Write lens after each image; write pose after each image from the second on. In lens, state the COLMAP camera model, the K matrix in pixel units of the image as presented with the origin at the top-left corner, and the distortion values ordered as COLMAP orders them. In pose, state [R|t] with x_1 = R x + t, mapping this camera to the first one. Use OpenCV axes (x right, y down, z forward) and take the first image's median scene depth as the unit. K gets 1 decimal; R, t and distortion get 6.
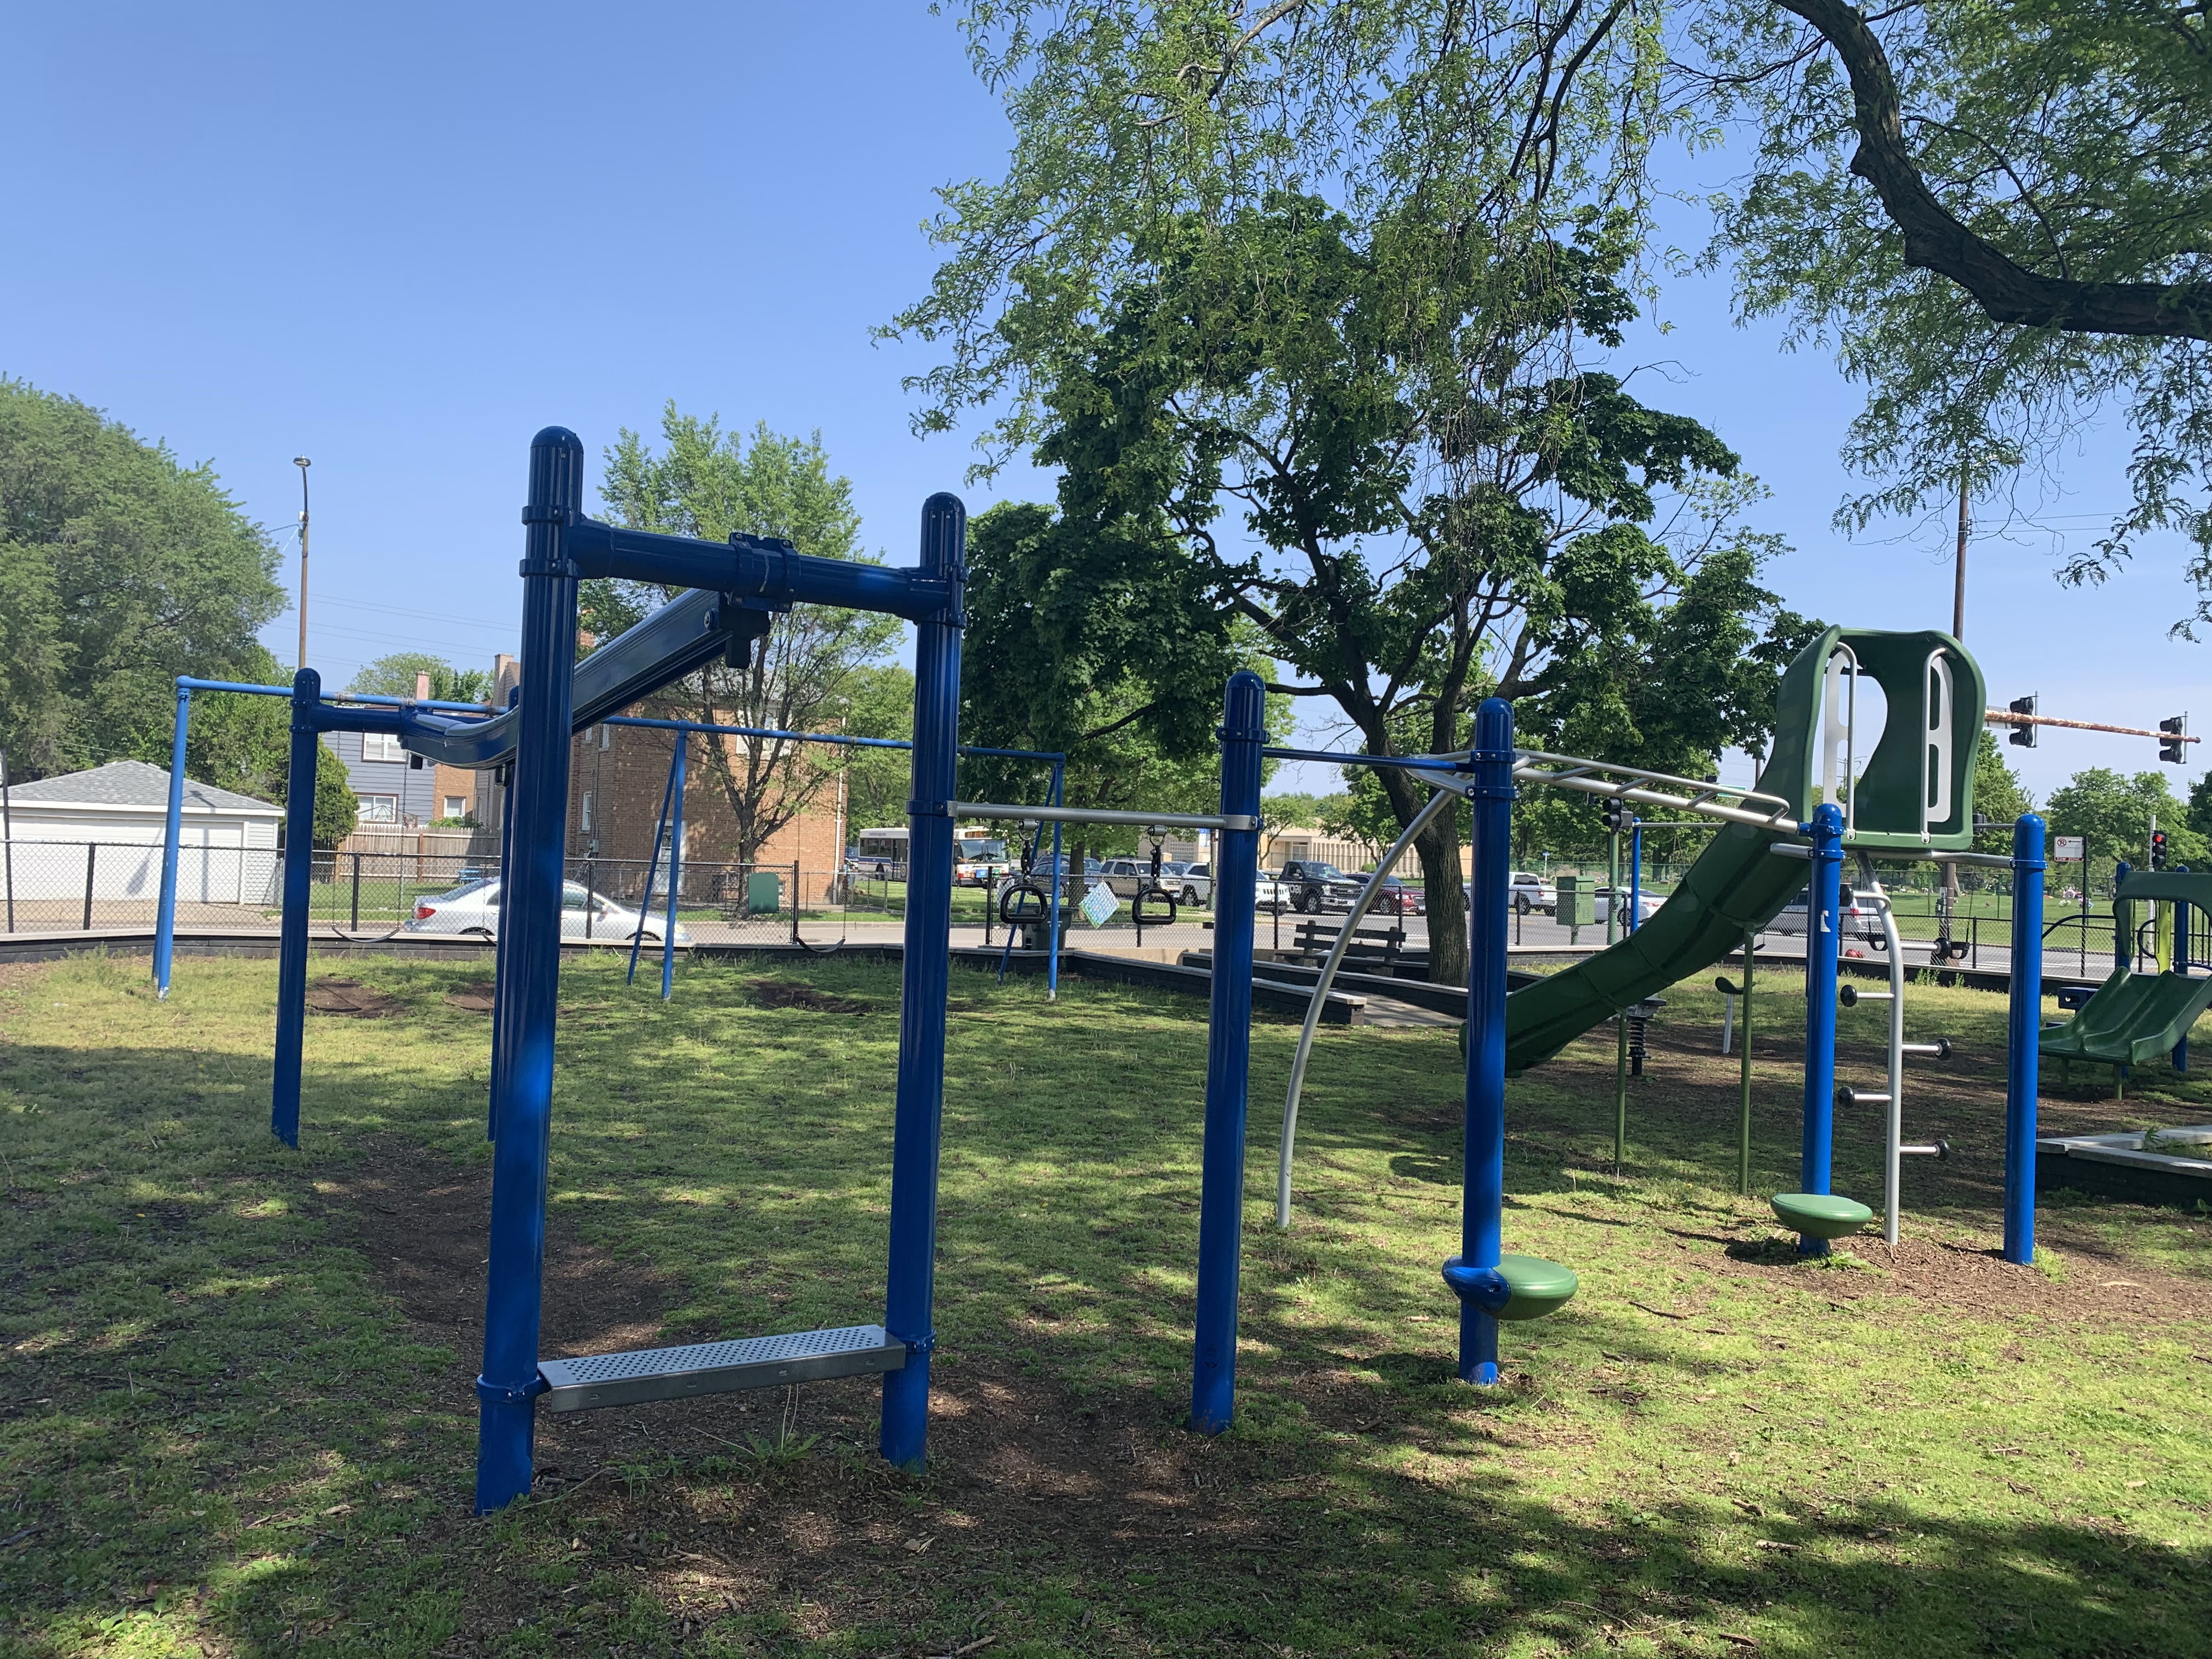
lens RADIAL K [[1718.2, 0, 1106.0], [0, 1718.2, 829.5], [0, 0, 1]] dist [0.045441, 0.000916]
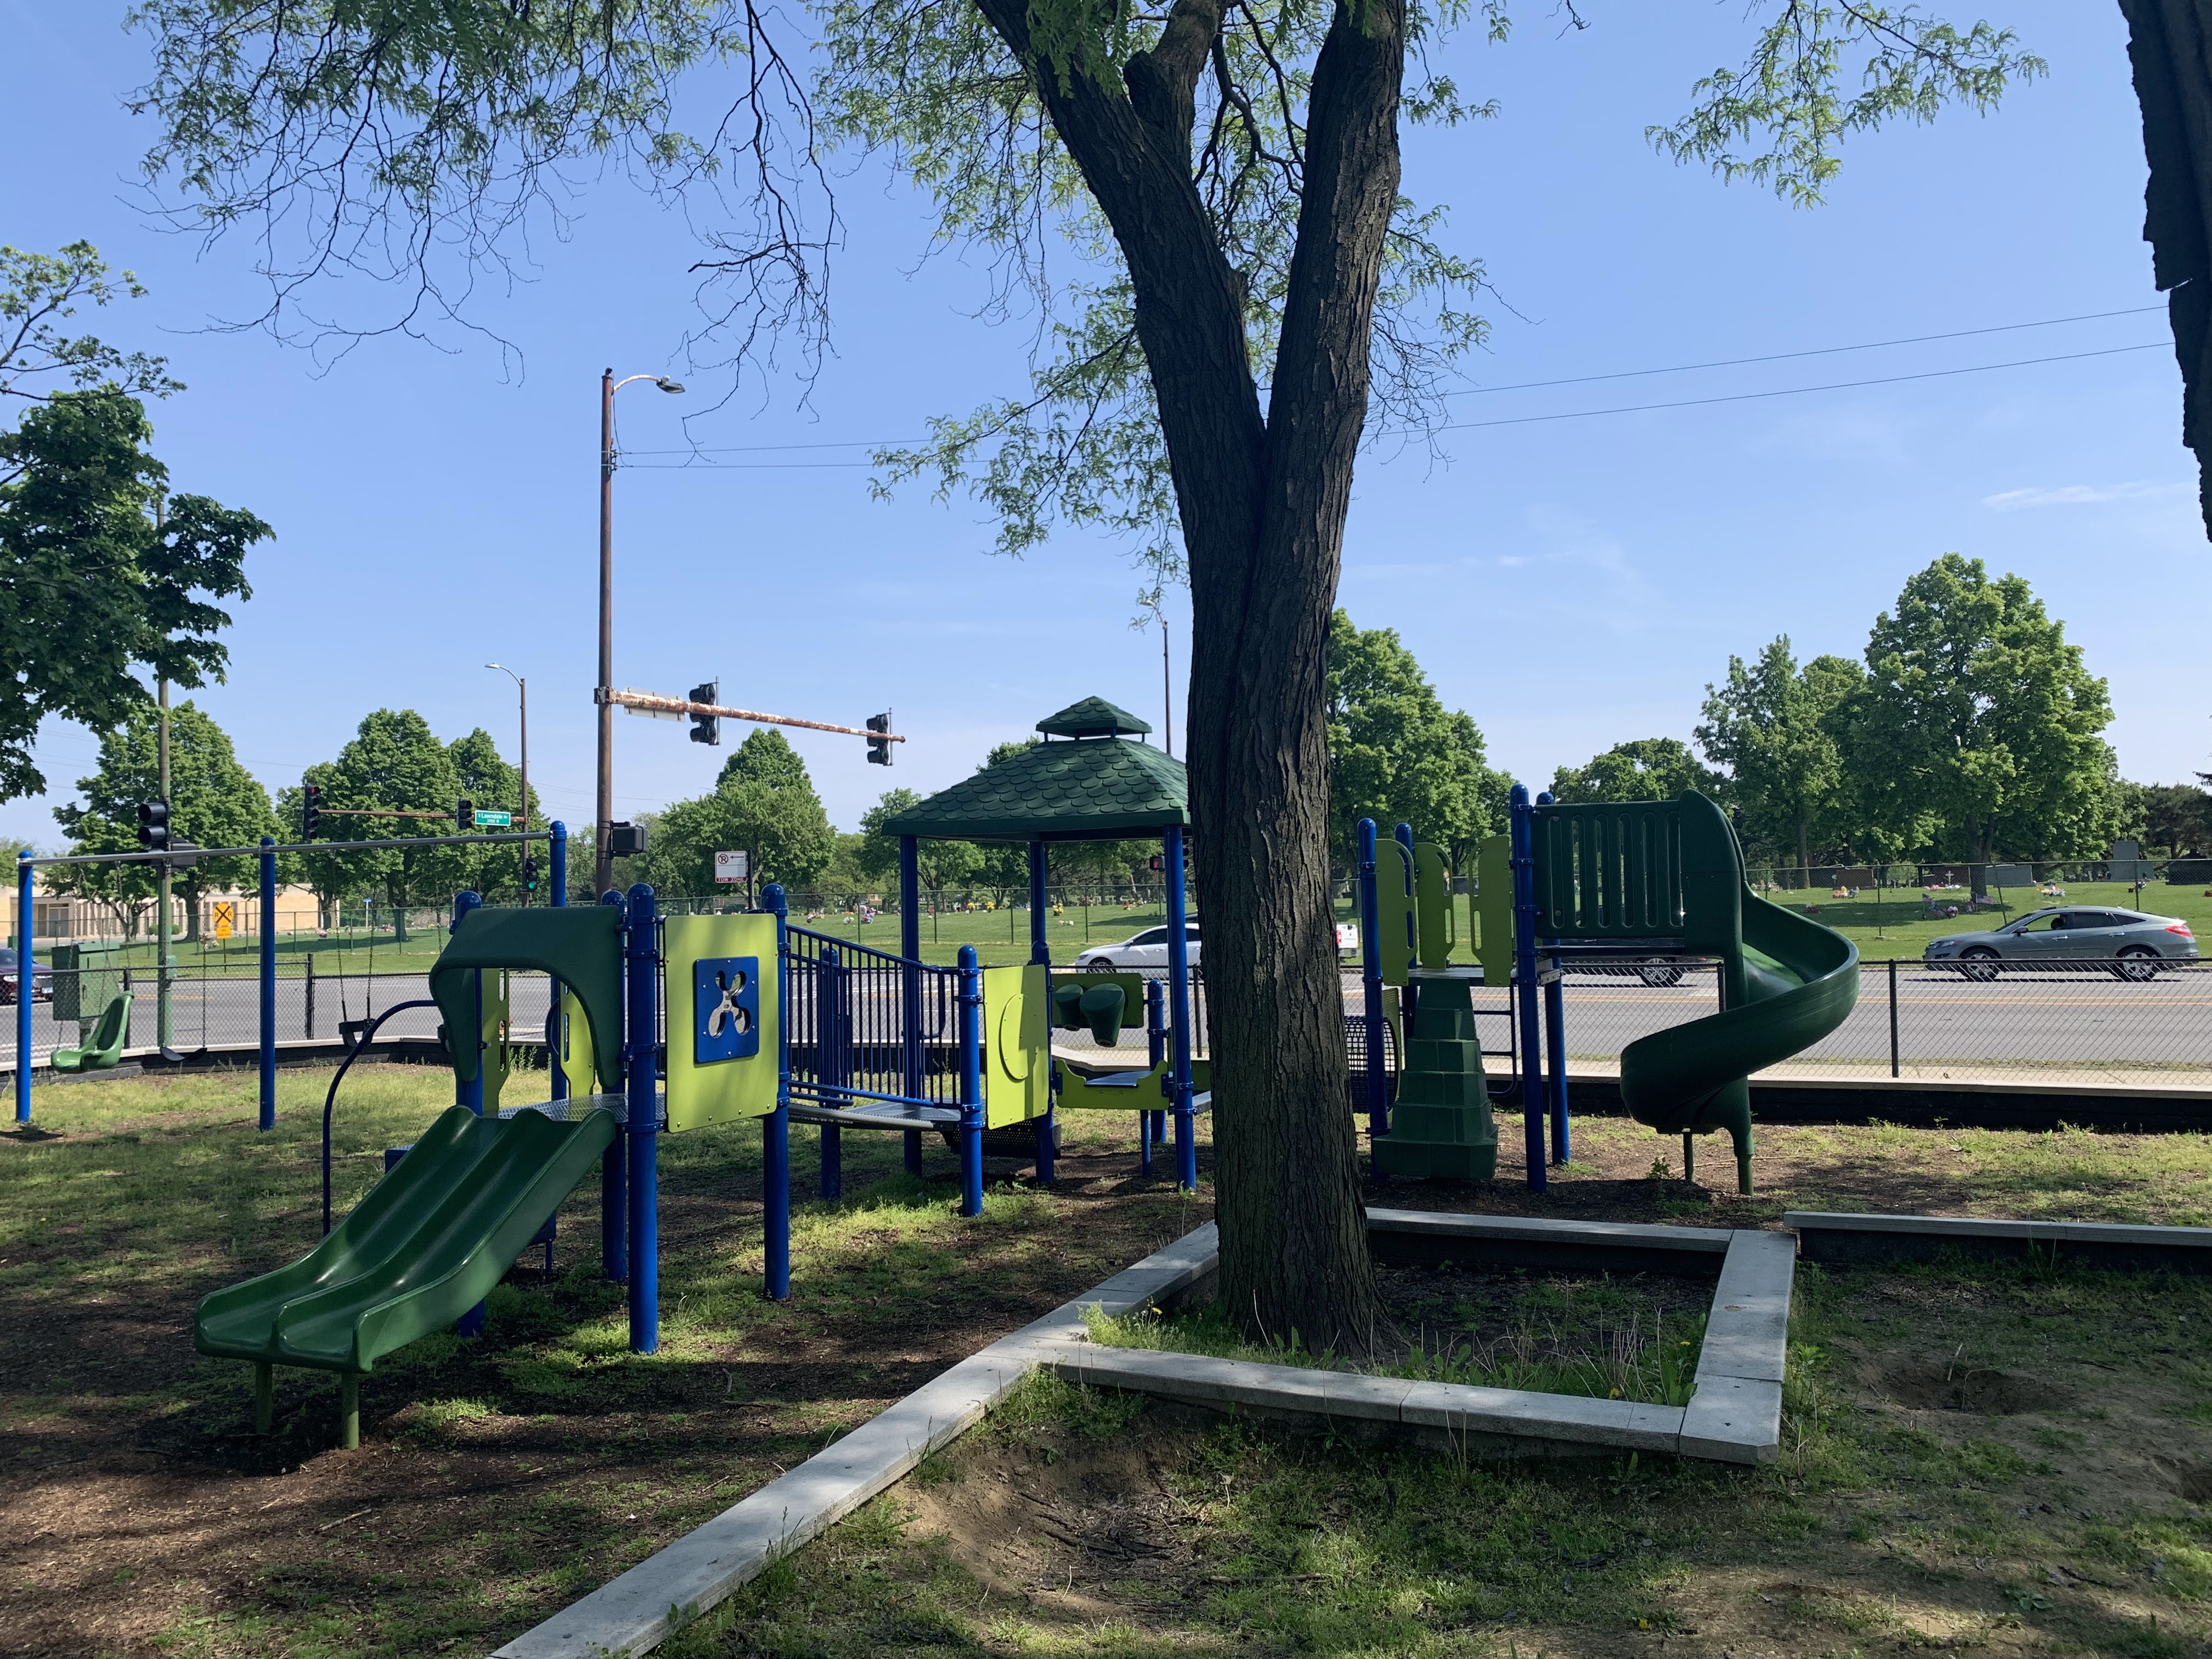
lens RADIAL K [[1718.2, 0, 1106.0], [0, 1718.2, 829.5], [0, 0, 1]] dist [0.045441, 0.000916]
pose [[0.815530, -0.036686, 0.577551, 0.209039], [0.048591, 0.998805, -0.005169, 0.004953], [-0.576671, 0.032279, 0.816338, 0.233307]]
